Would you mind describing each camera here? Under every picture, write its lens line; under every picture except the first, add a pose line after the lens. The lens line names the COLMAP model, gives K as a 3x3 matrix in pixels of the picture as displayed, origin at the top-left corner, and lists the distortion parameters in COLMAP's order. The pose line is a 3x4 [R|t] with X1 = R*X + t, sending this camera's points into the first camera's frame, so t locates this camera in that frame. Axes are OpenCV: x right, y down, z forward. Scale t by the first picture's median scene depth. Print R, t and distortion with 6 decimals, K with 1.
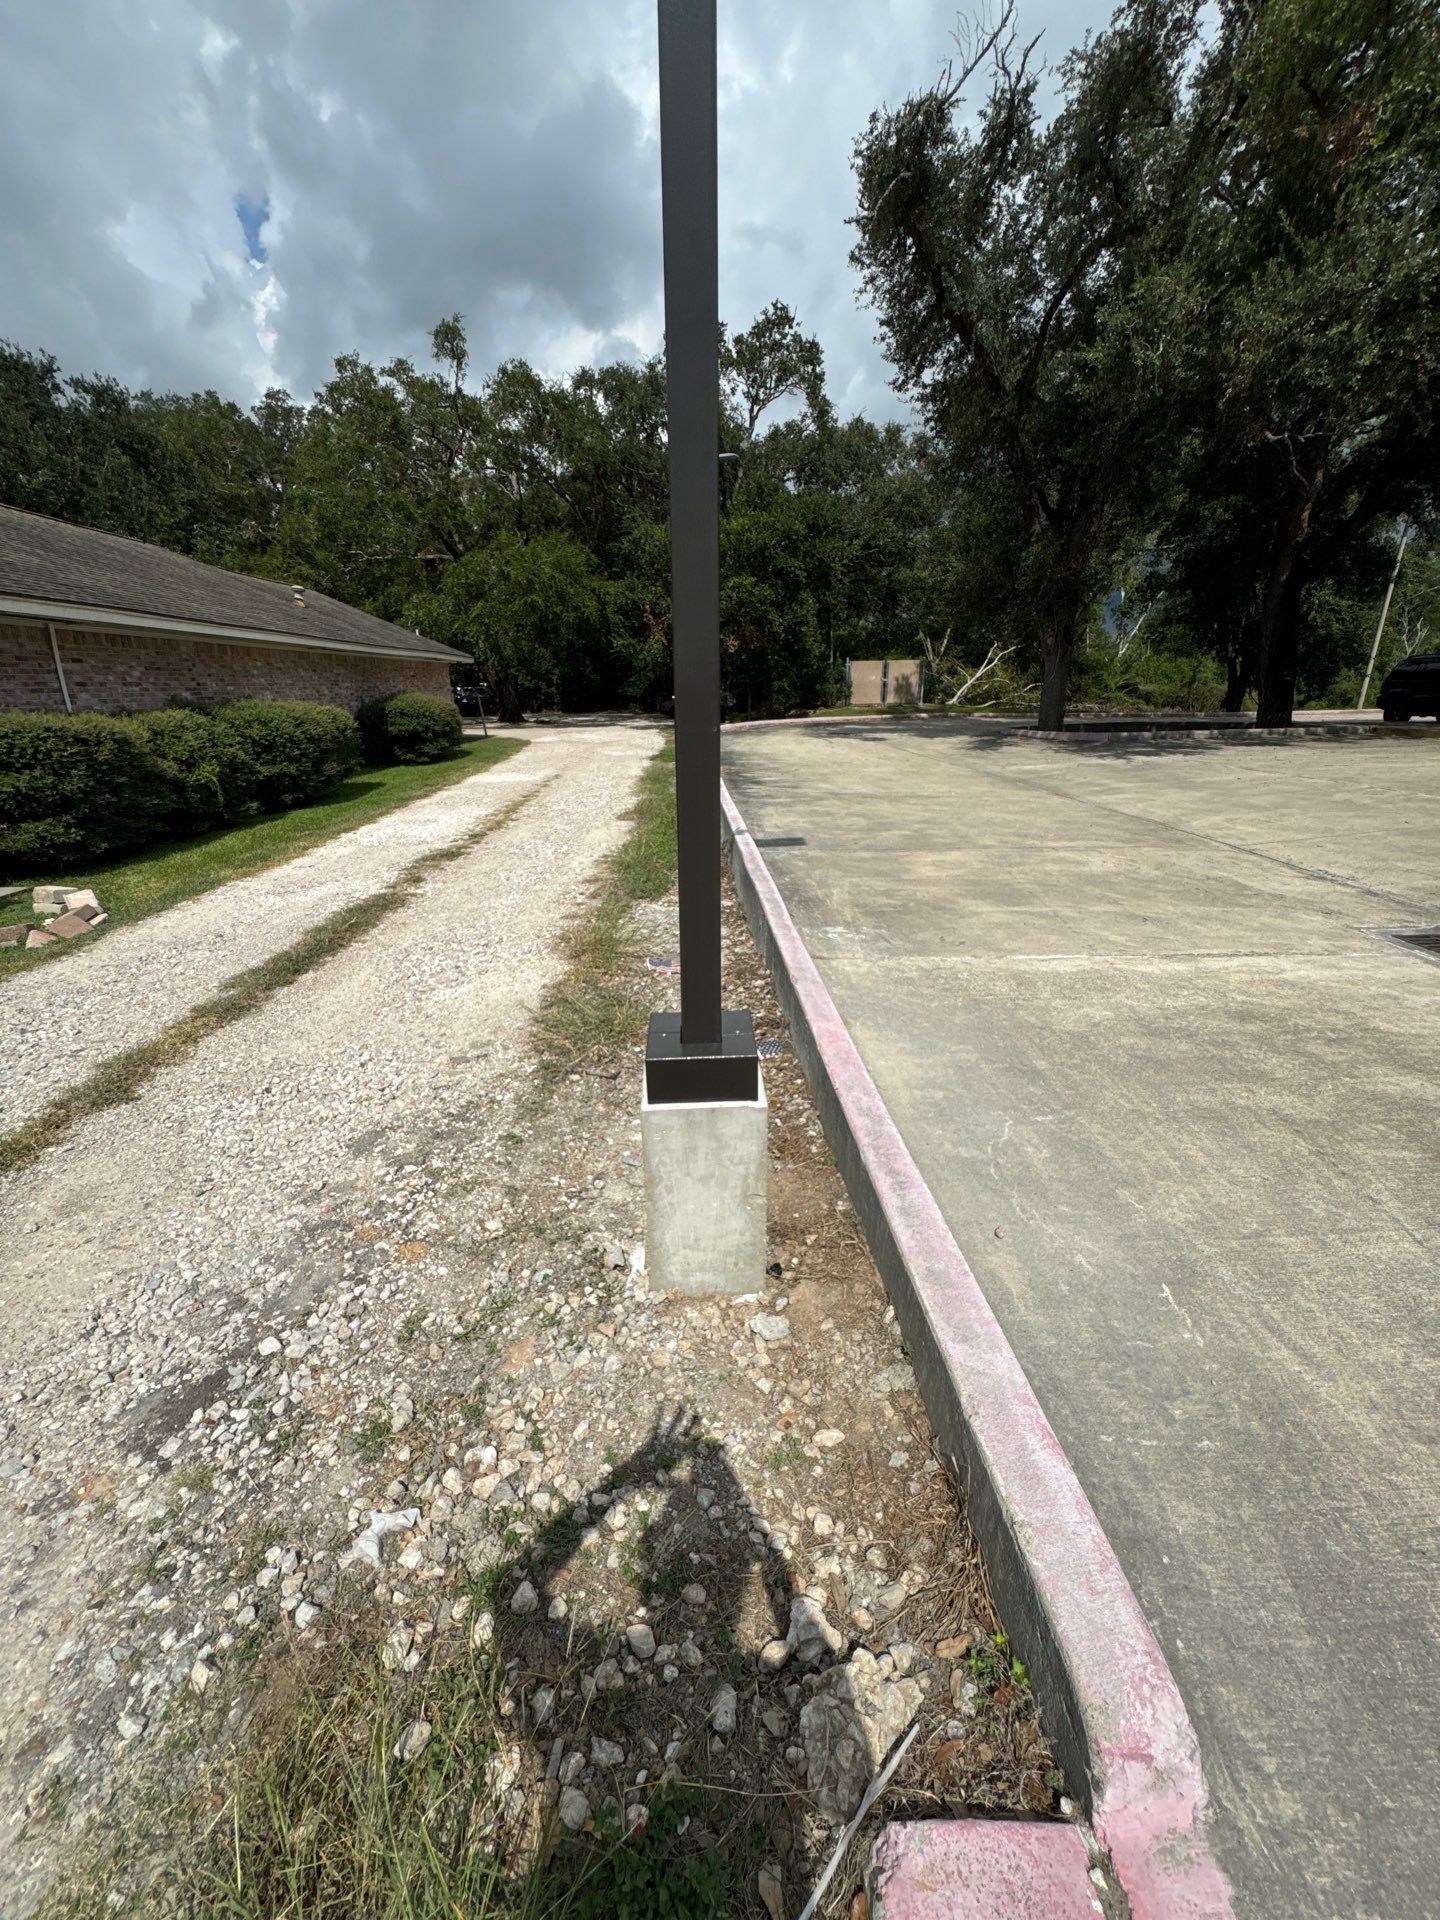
lens RADIAL K [[764.5, 0, 720.2], [0, 764.5, 962.1], [0, 0, 1]] dist [-0.001959, 0.001027]
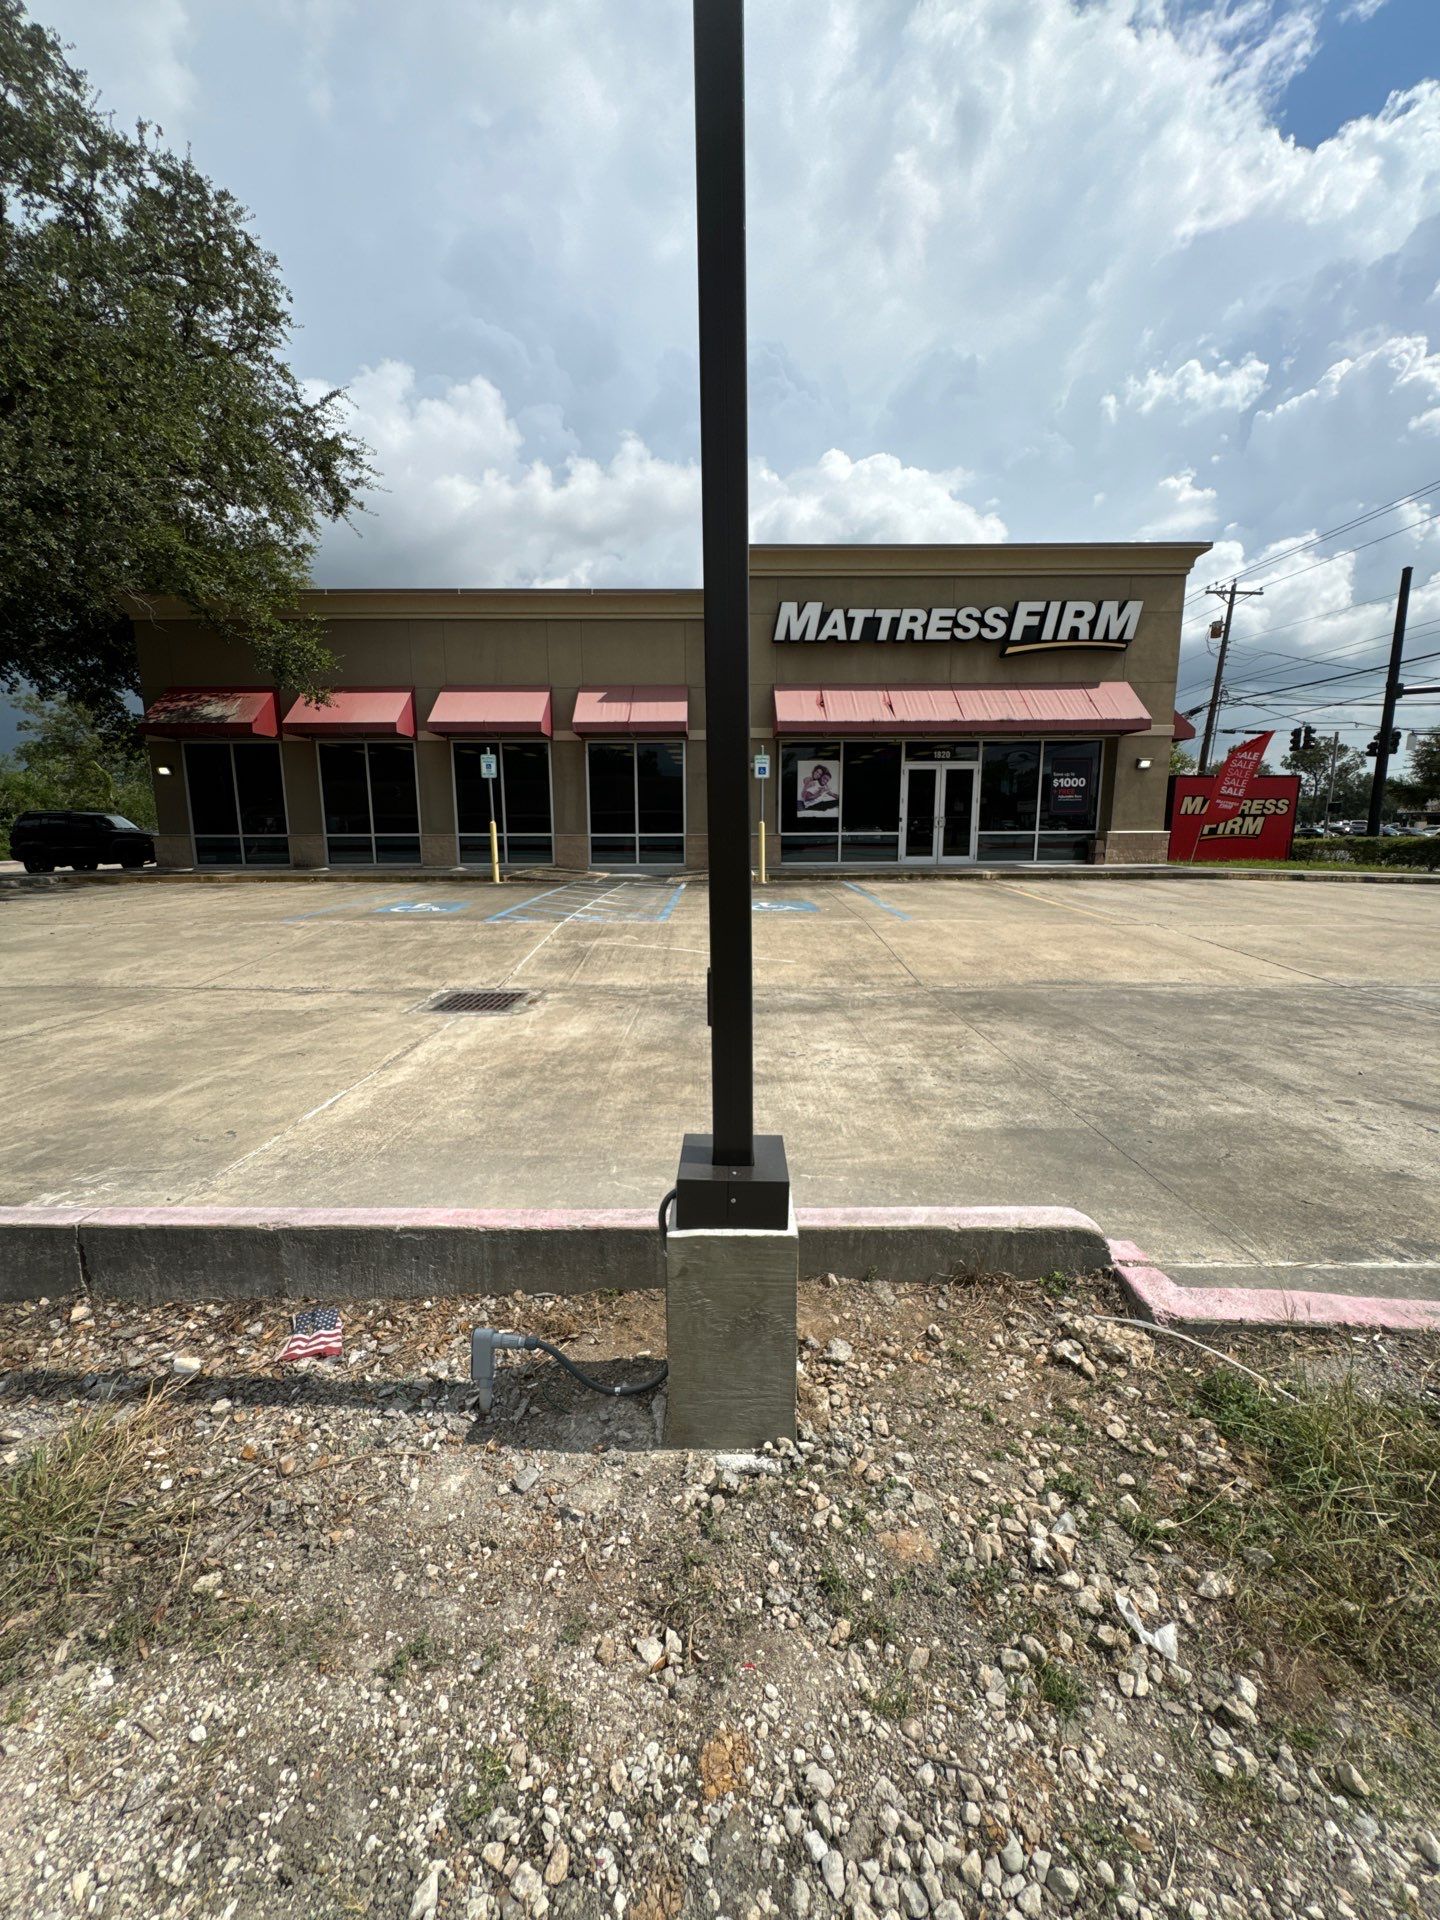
lens RADIAL K [[764.5, 0, 717.7], [0, 764.5, 963.4], [0, 0, 1]] dist [-0.001959, 0.001027]
pose [[0.056583, -0.163592, 0.984904, -0.377285], [0.345032, 0.928909, 0.134469, -0.109237], [-0.936884, 0.332214, 0.109005, 0.326388]]
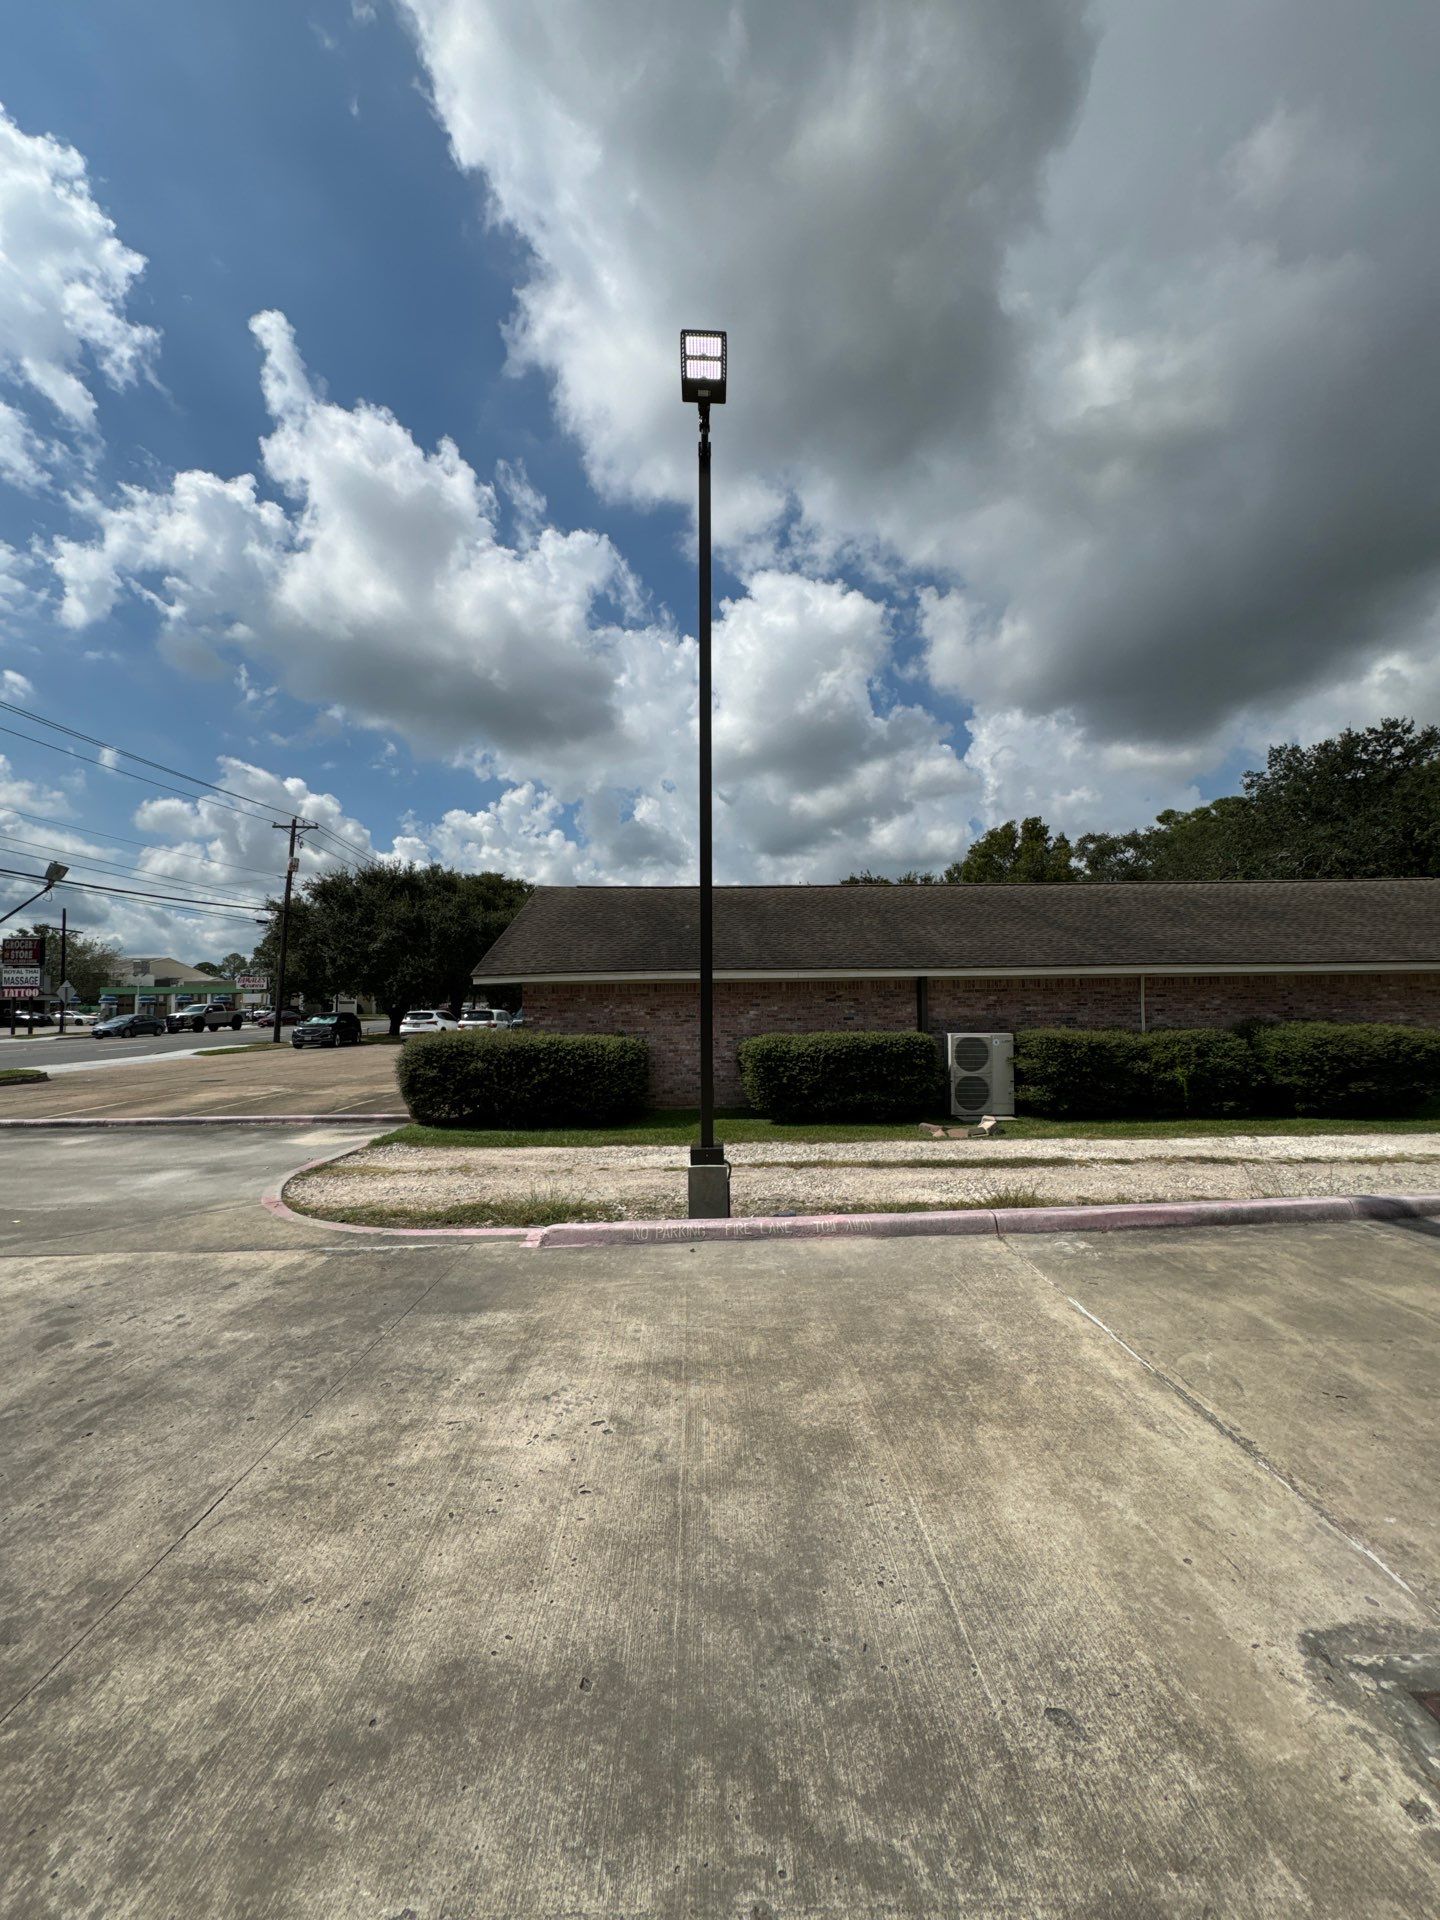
lens RADIAL K [[764.5, 0, 717.2], [0, 764.5, 978.6], [0, 0, 1]] dist [-0.001959, 0.001027]
pose [[-0.035923, -0.020459, -0.999145, 1.238344], [-0.326948, 0.945012, -0.007596, -0.217460], [0.944359, 0.326395, -0.040637, 0.370606]]
